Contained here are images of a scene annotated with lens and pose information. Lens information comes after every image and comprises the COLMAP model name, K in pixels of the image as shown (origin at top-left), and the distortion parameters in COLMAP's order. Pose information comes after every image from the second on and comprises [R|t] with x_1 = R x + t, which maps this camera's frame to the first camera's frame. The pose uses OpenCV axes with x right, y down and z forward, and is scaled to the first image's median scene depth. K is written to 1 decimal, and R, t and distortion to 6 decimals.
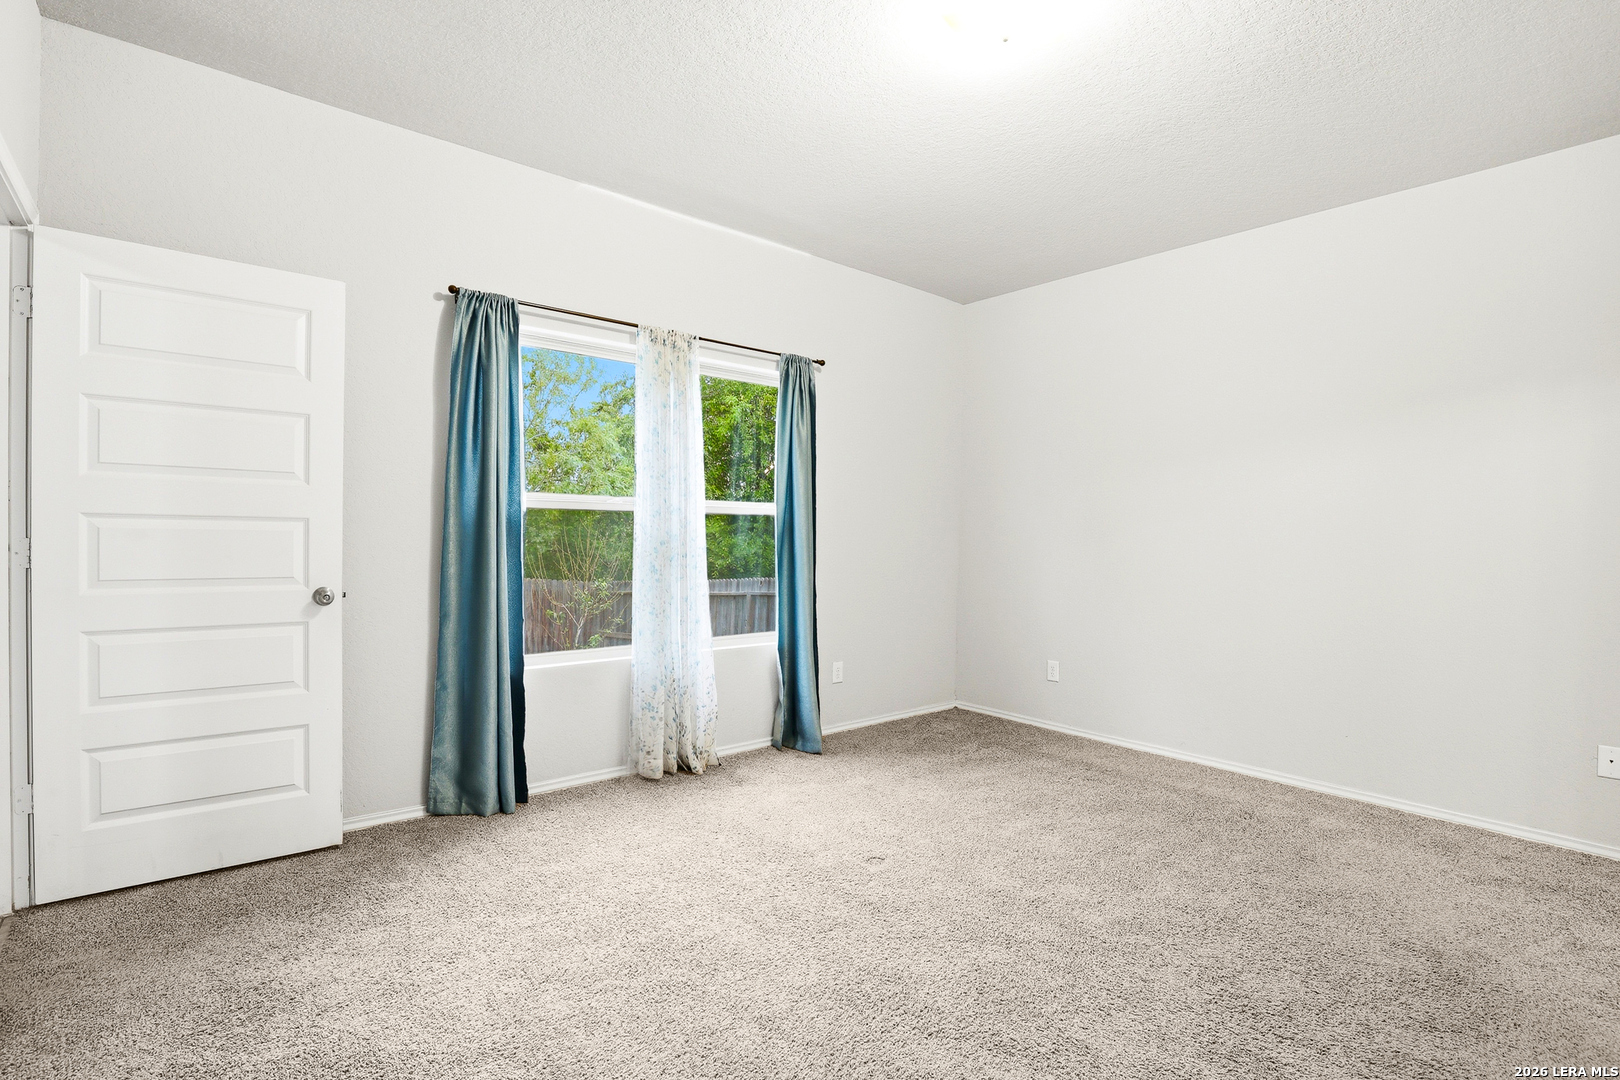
lens RADIAL K [[750.6, 0, 819.2], [0, 750.6, 536.1], [0, 0, 1]] dist [-0.022790, 0.000542]
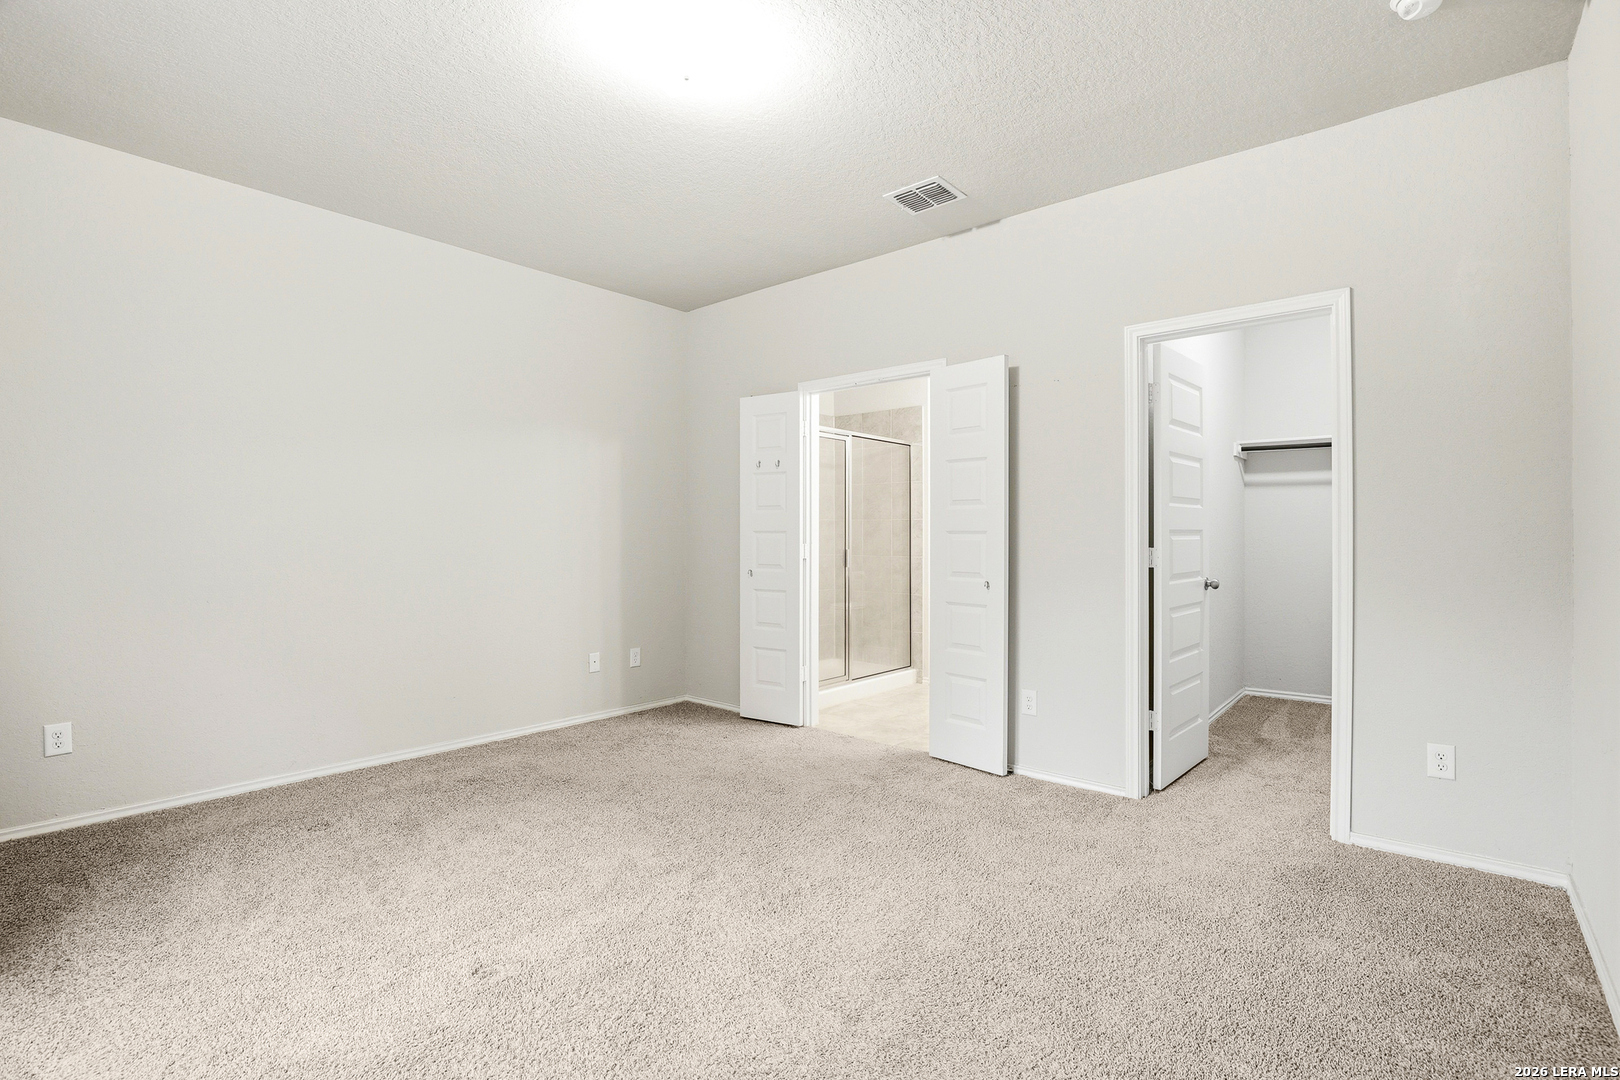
lens RADIAL K [[750.6, 0, 819.2], [0, 750.6, 536.1], [0, 0, 1]] dist [-0.022790, 0.000542]
pose [[-0.123853, -0.028227, 0.991899, -0.473173], [0.000174, 0.999595, 0.028468, -0.016353], [-0.992301, 0.003698, -0.123798, 0.514961]]
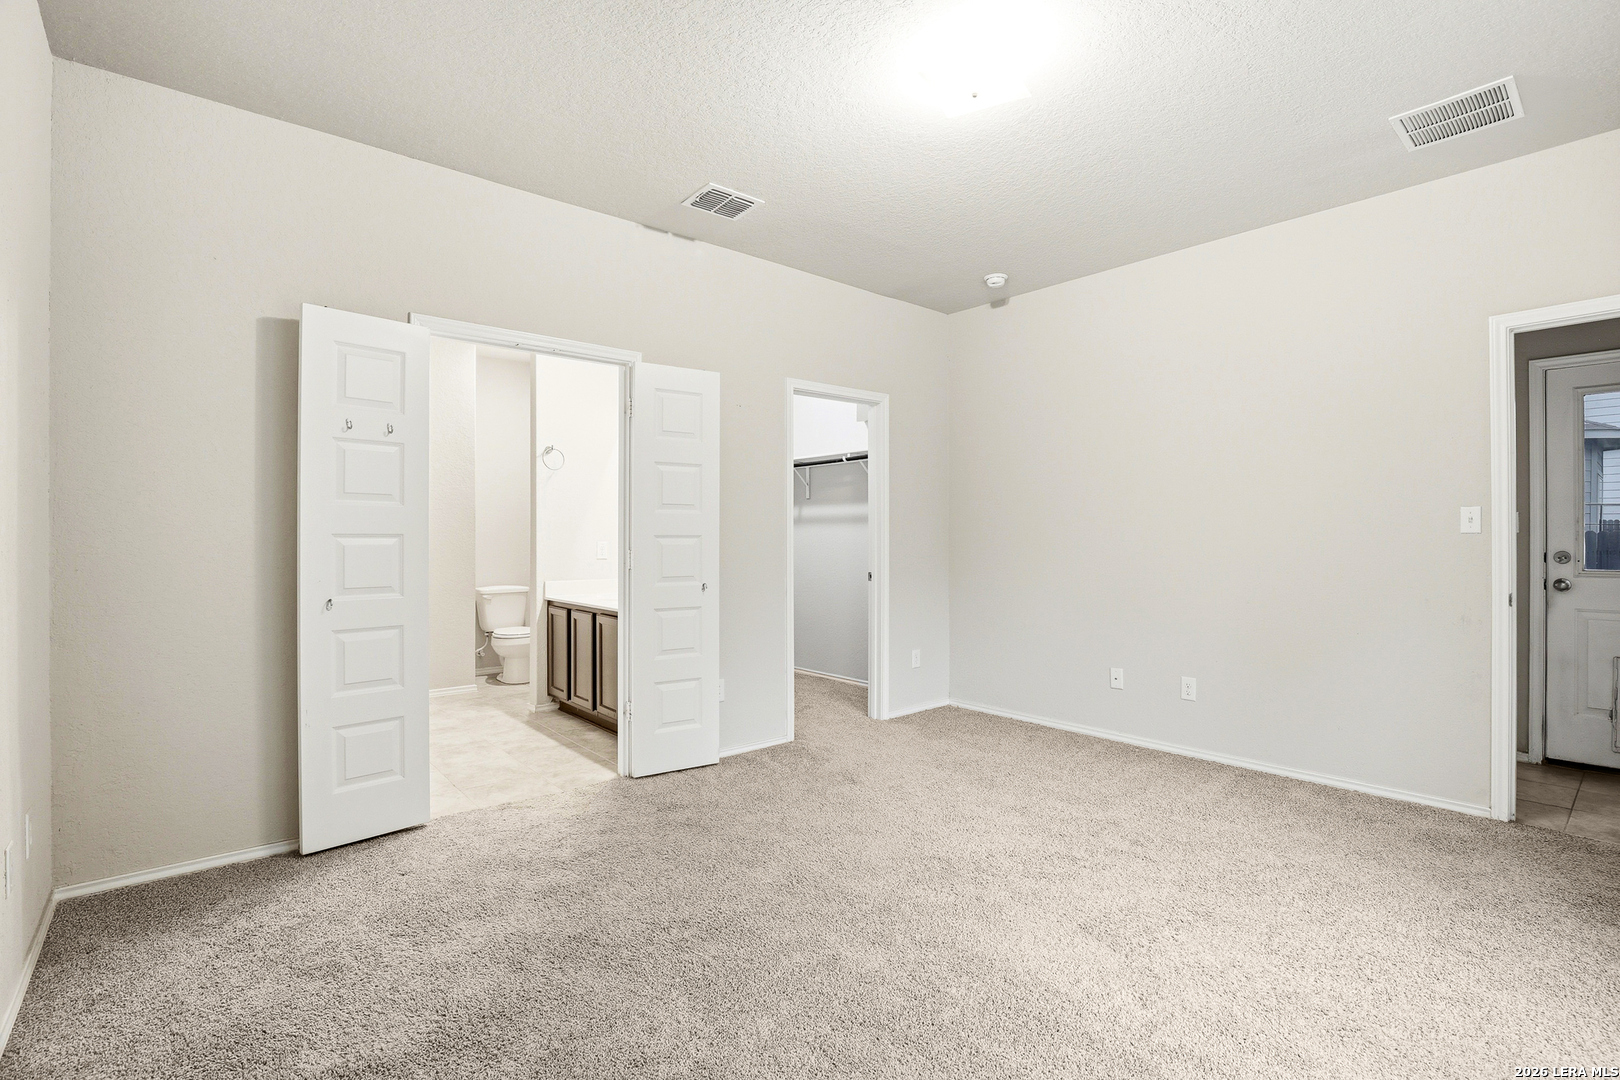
lens RADIAL K [[750.6, 0, 819.2], [0, 750.6, 536.1], [0, 0, 1]] dist [-0.022790, 0.000542]
pose [[-0.998742, -0.023427, 0.044335, 0.229246], [-0.023337, 0.999724, 0.002559, -0.001291], [-0.044383, 0.001521, -0.999013, 1.158032]]
